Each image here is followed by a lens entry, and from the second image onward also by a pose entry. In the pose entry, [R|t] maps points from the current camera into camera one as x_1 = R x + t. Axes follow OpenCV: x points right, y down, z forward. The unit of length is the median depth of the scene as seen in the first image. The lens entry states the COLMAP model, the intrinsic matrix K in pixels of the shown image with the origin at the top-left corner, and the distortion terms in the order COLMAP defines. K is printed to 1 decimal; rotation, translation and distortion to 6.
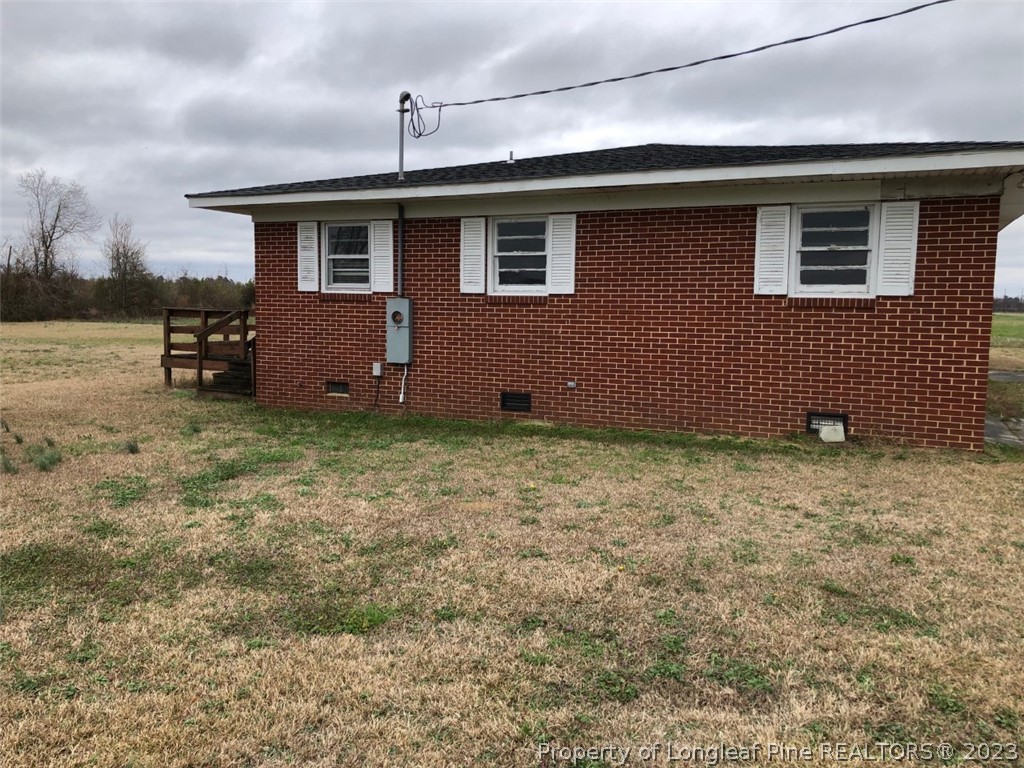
lens RADIAL K [[837.9, 0, 512.0], [0, 837.9, 384.0], [0, 0, 1]] dist [0.006919, 0.005171]
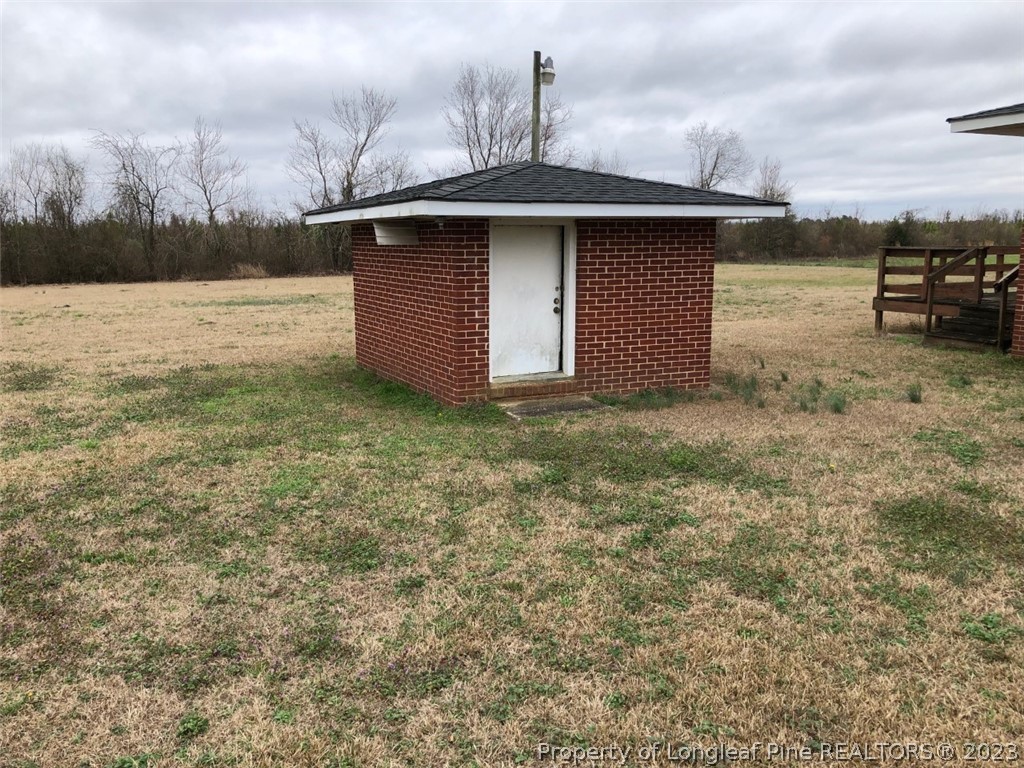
lens RADIAL K [[837.9, 0, 512.0], [0, 837.9, 384.0], [0, 0, 1]] dist [0.006919, 0.005171]
pose [[0.774132, 0.084402, -0.627373, -0.127850], [-0.041258, 0.995691, 0.083045, 0.001508], [0.631679, -0.038404, 0.774279, -0.002997]]
